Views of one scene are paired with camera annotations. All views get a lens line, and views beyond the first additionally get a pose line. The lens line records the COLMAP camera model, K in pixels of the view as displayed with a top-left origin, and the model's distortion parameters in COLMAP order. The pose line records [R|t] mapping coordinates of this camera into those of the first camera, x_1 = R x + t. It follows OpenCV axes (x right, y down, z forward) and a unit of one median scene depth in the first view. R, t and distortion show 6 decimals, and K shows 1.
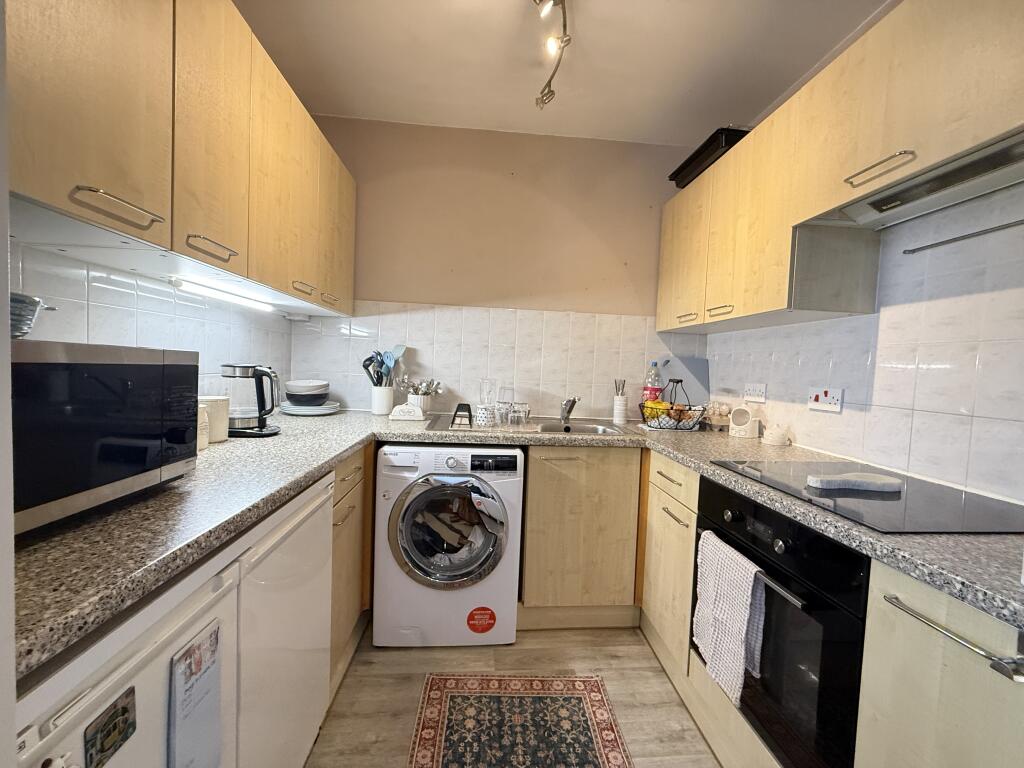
lens RADIAL K [[413.6, 0, 513.4], [0, 413.6, 383.7], [0, 0, 1]] dist [-0.001856, -0.000120]
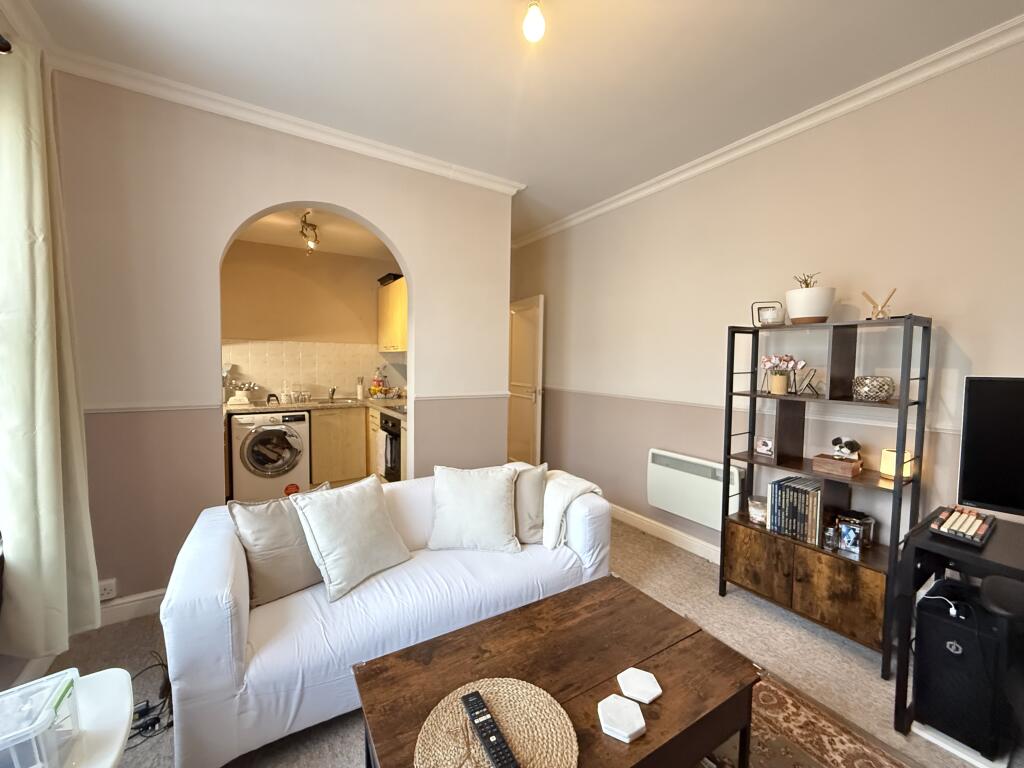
lens RADIAL K [[413.6, 0, 510.7], [0, 413.6, 382.3], [0, 0, 1]] dist [-0.001856, -0.000120]
pose [[0.881696, -0.053935, 0.468726, -0.047088], [0.043491, 0.998506, 0.033086, -0.022832], [-0.469810, -0.008786, 0.882724, -1.410323]]
